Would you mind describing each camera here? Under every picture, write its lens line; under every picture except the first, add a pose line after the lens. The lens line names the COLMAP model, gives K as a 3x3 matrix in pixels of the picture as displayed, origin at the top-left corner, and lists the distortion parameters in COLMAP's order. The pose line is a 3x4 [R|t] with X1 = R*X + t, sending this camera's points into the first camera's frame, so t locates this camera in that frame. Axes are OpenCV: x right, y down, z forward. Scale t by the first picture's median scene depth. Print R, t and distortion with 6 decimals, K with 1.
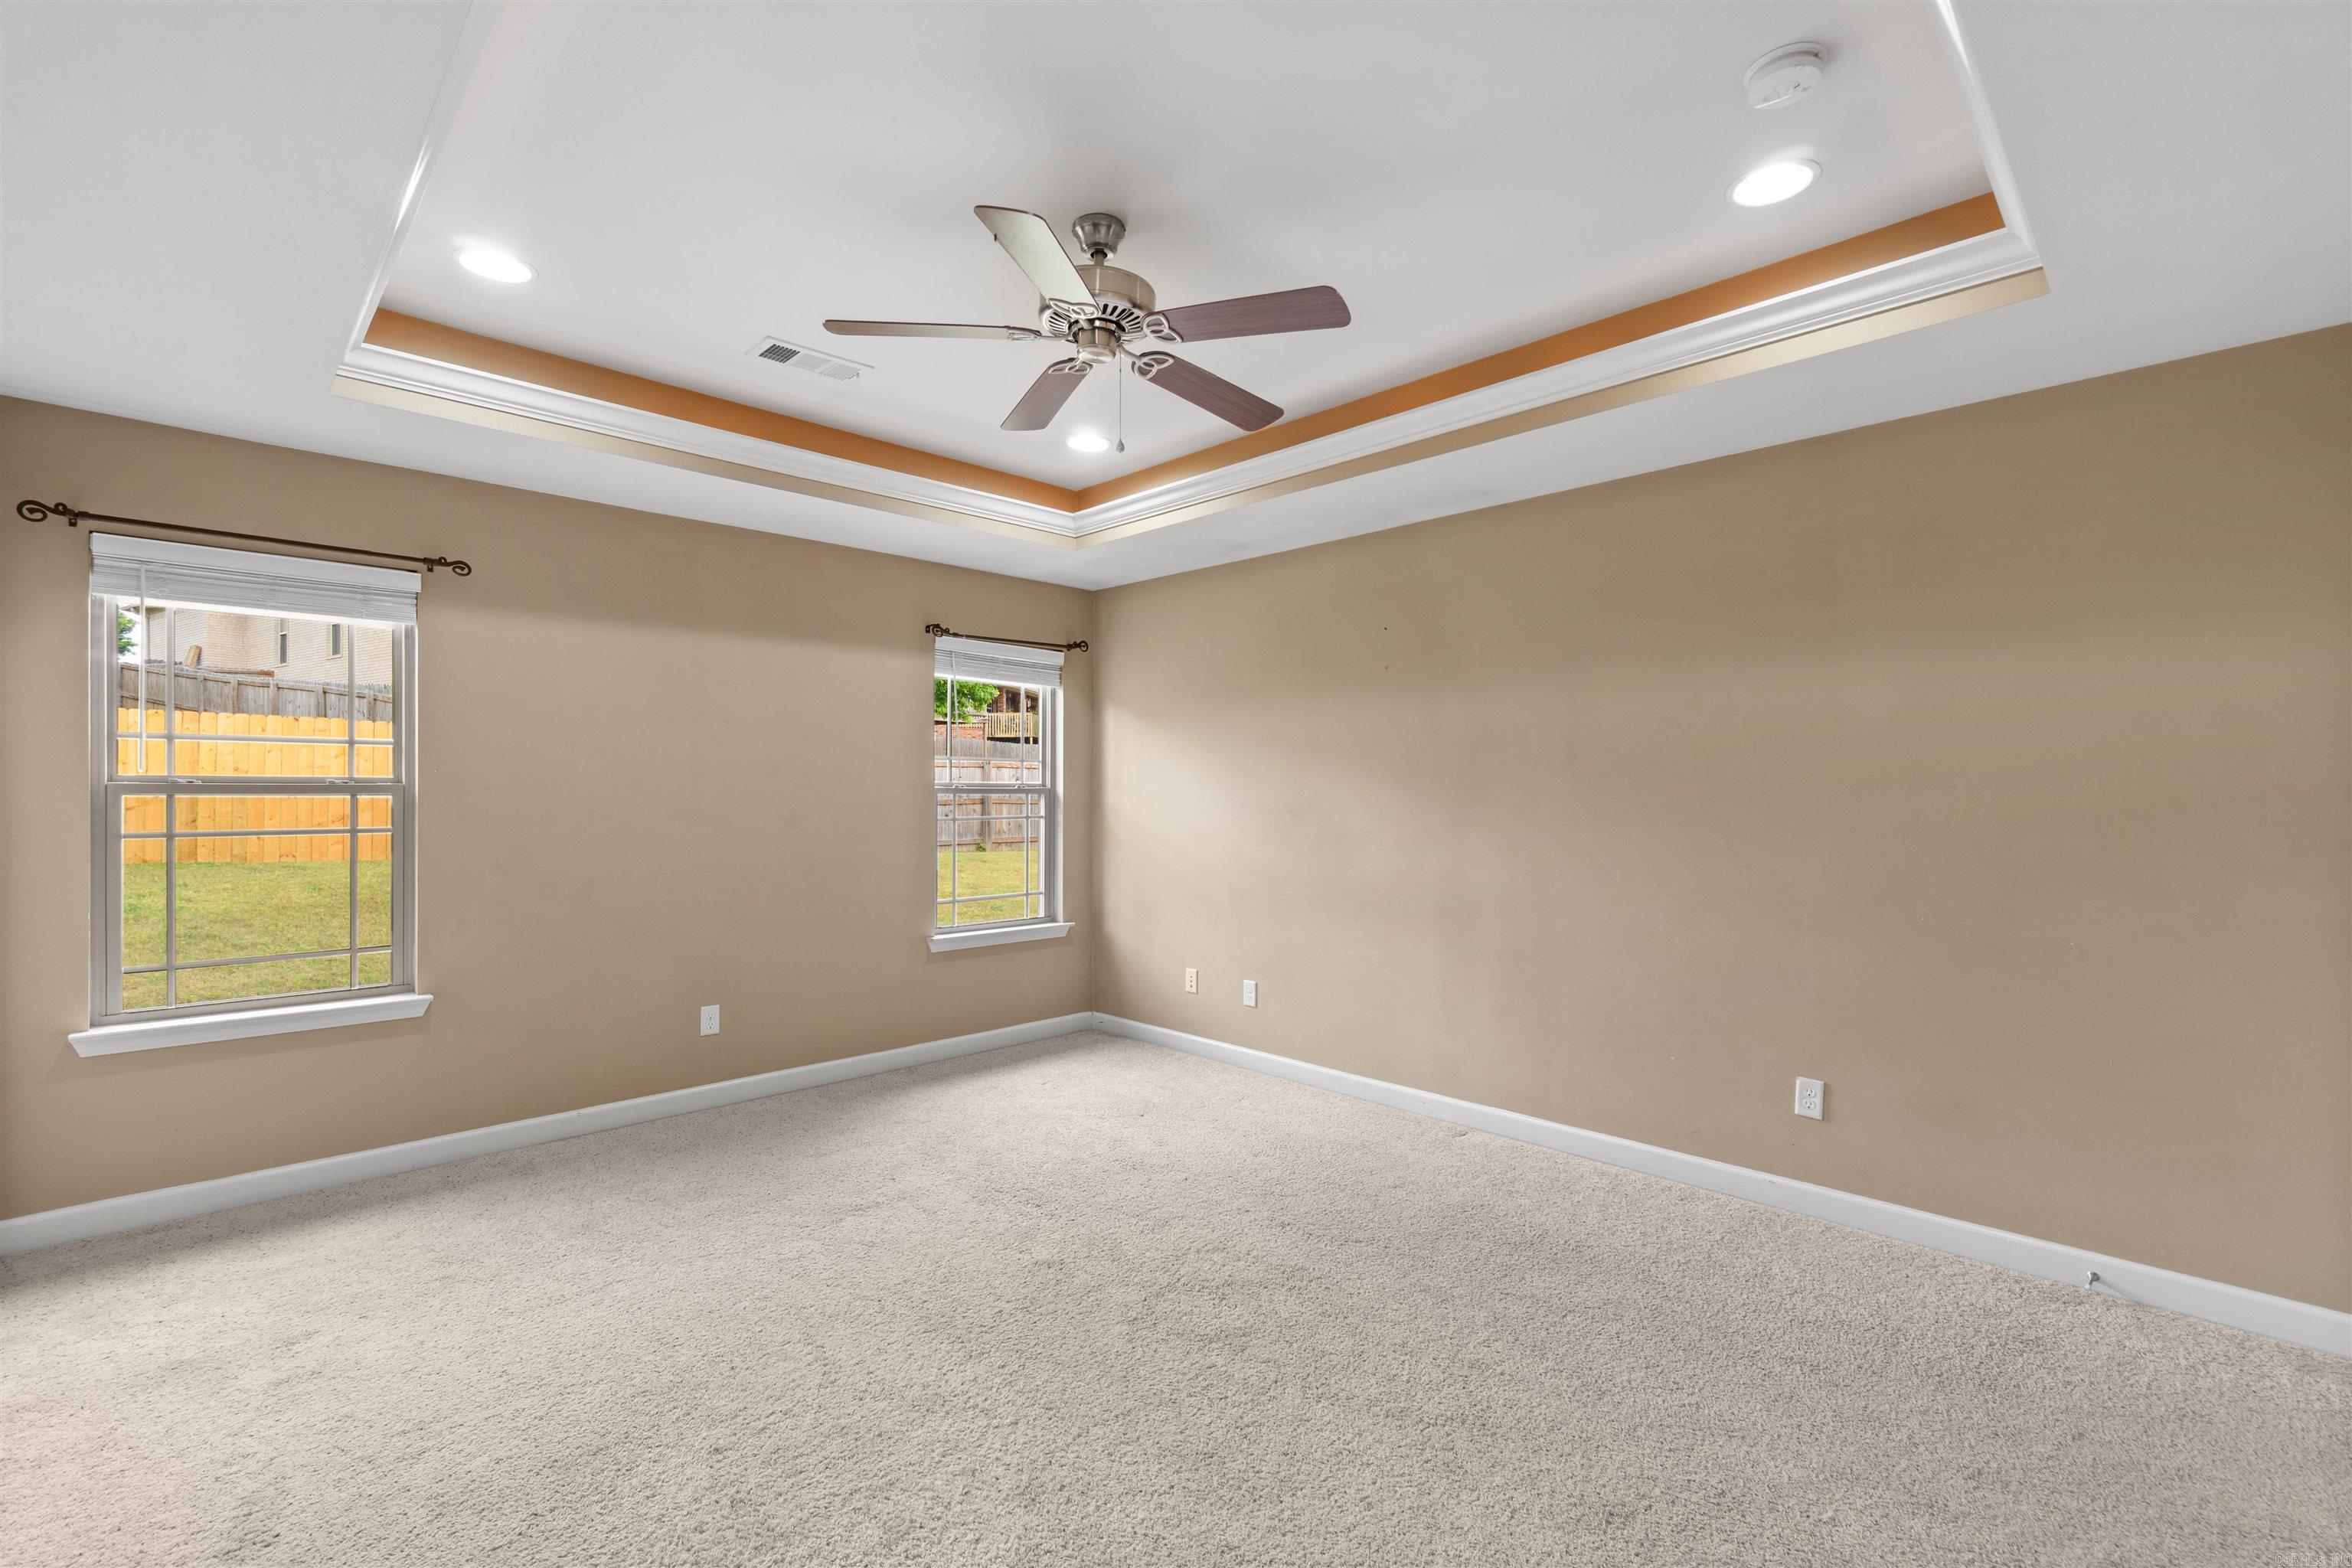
lens RADIAL K [[1020.4, 0, 1182.6], [0, 1020.4, 800.3], [0, 0, 1]] dist [-0.006988, 0.002528]
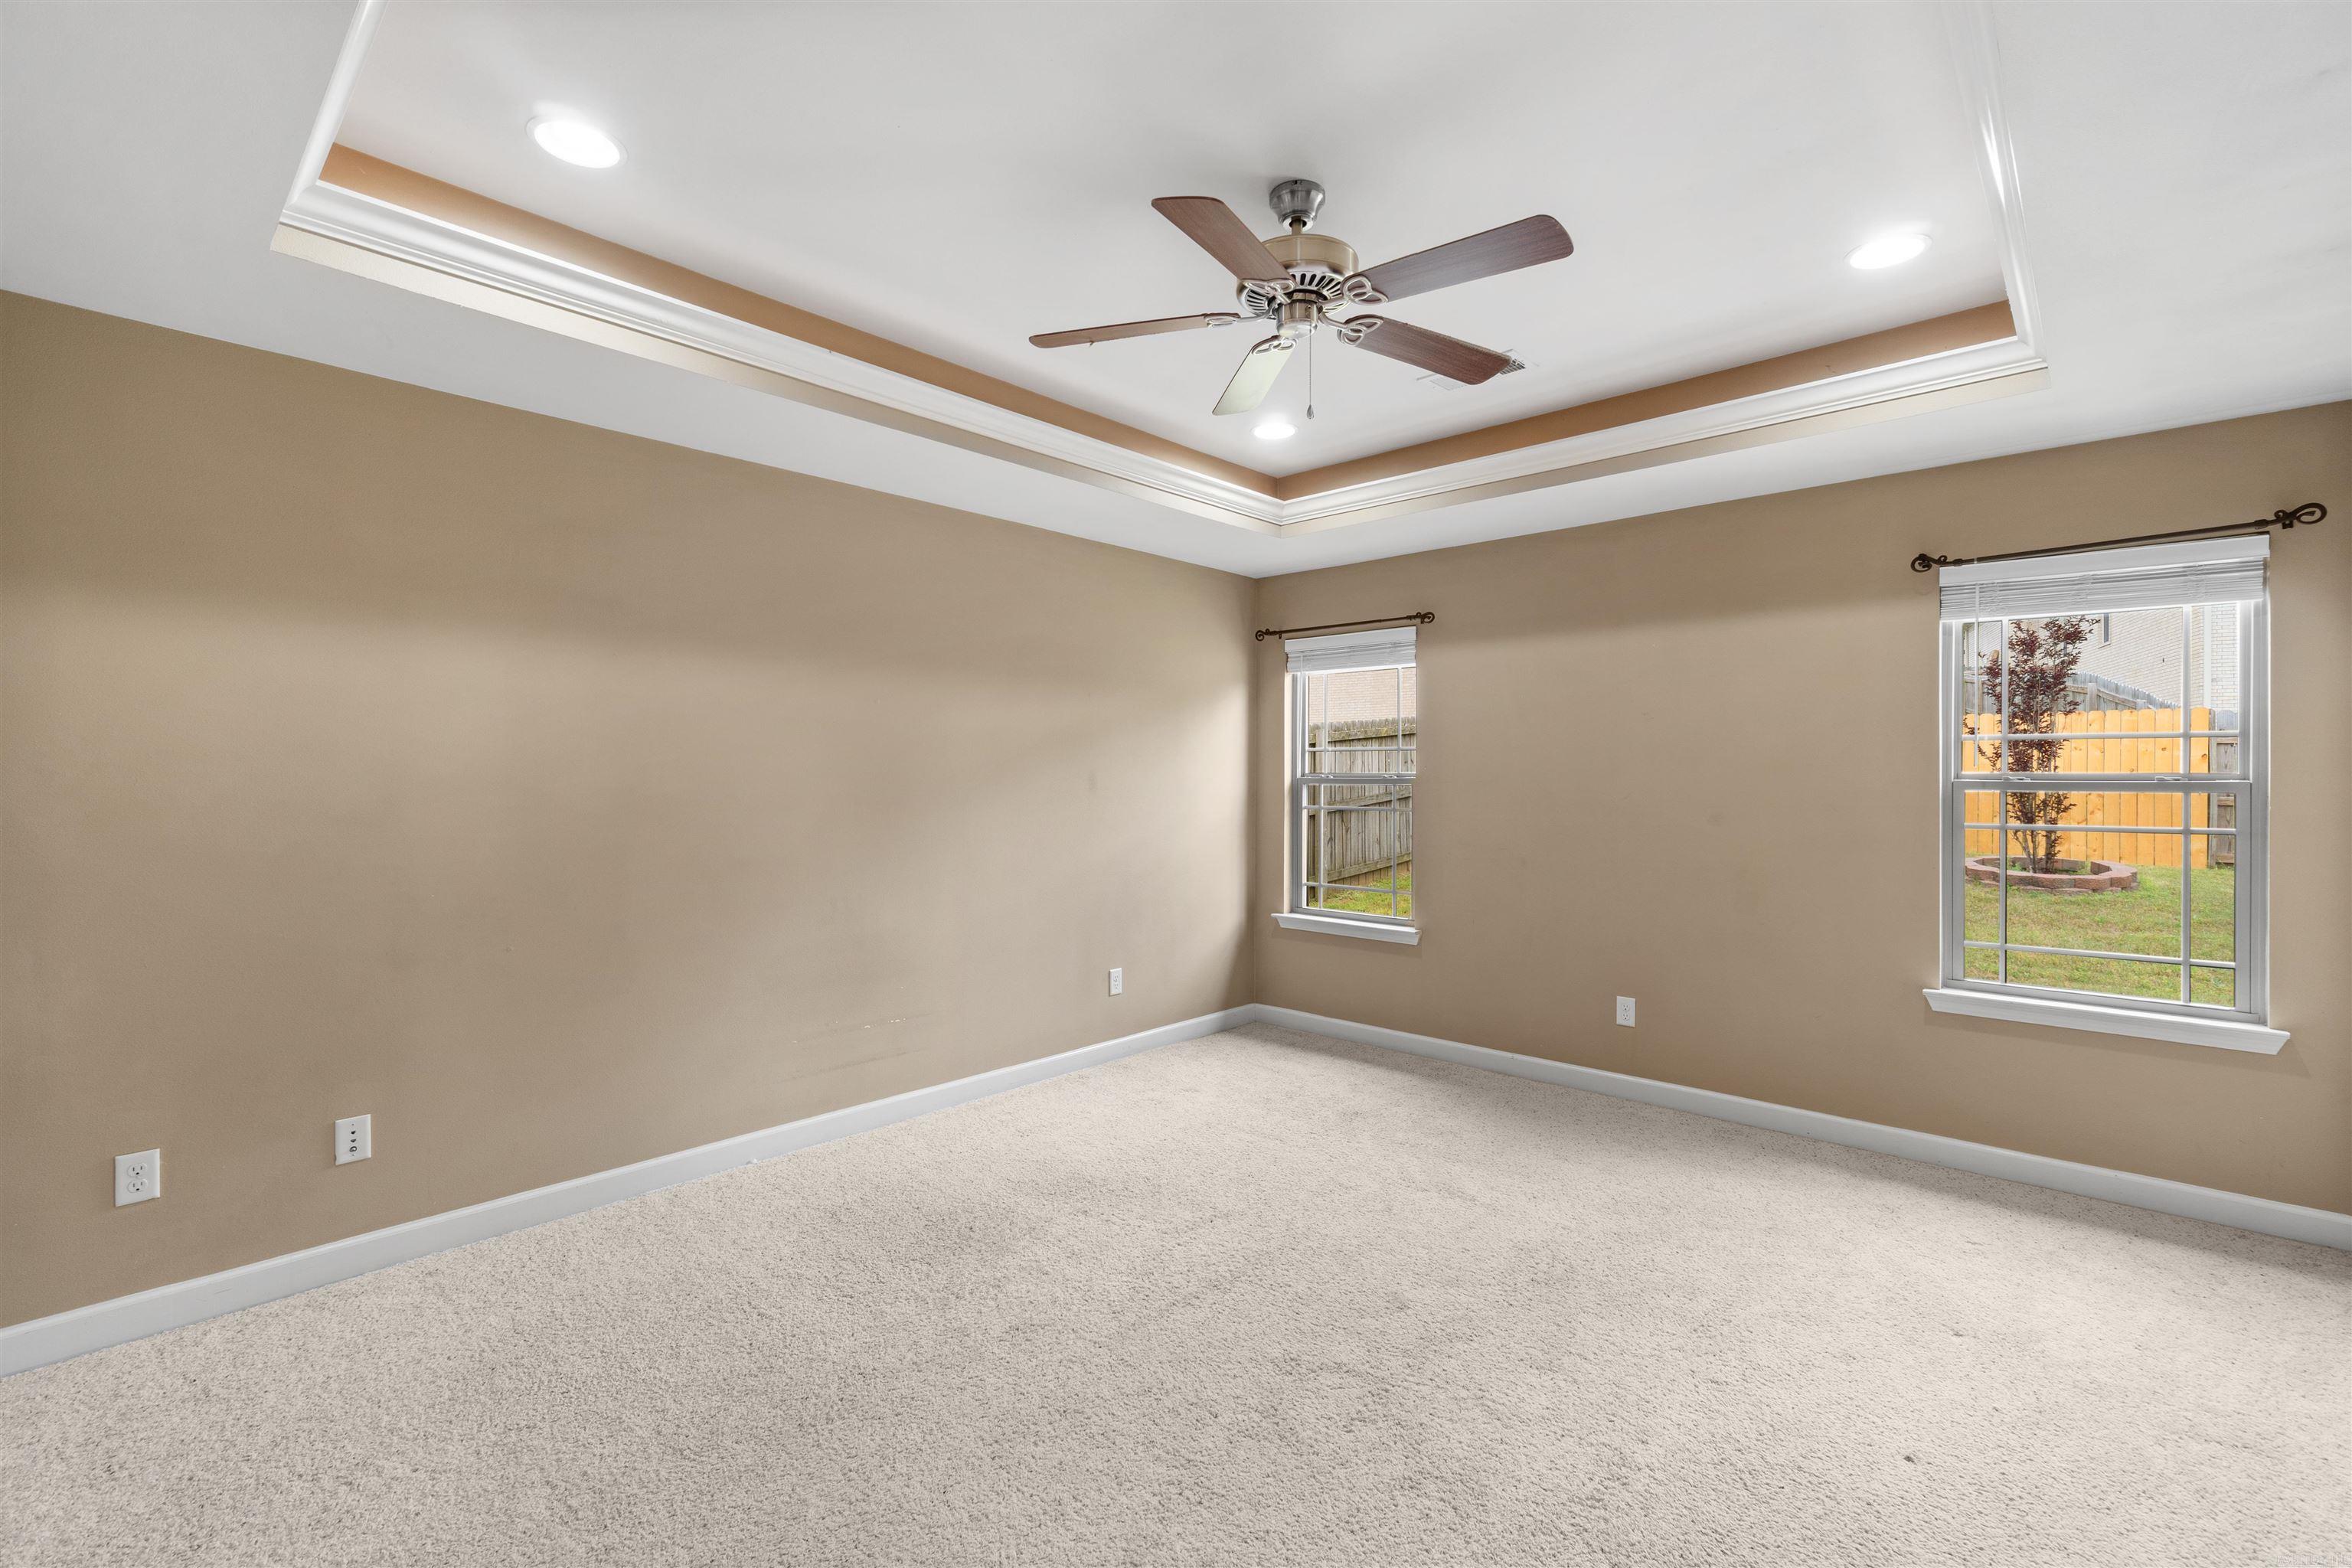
lens RADIAL K [[1020.4, 0, 1196.1], [0, 1020.4, 771.1], [0, 0, 1]] dist [-0.006988, 0.002528]
pose [[0.053103, -0.011334, -0.998525, 0.506715], [-0.015444, 0.999807, -0.012170, -0.002538], [0.998470, 0.016068, 0.052918, 0.502839]]
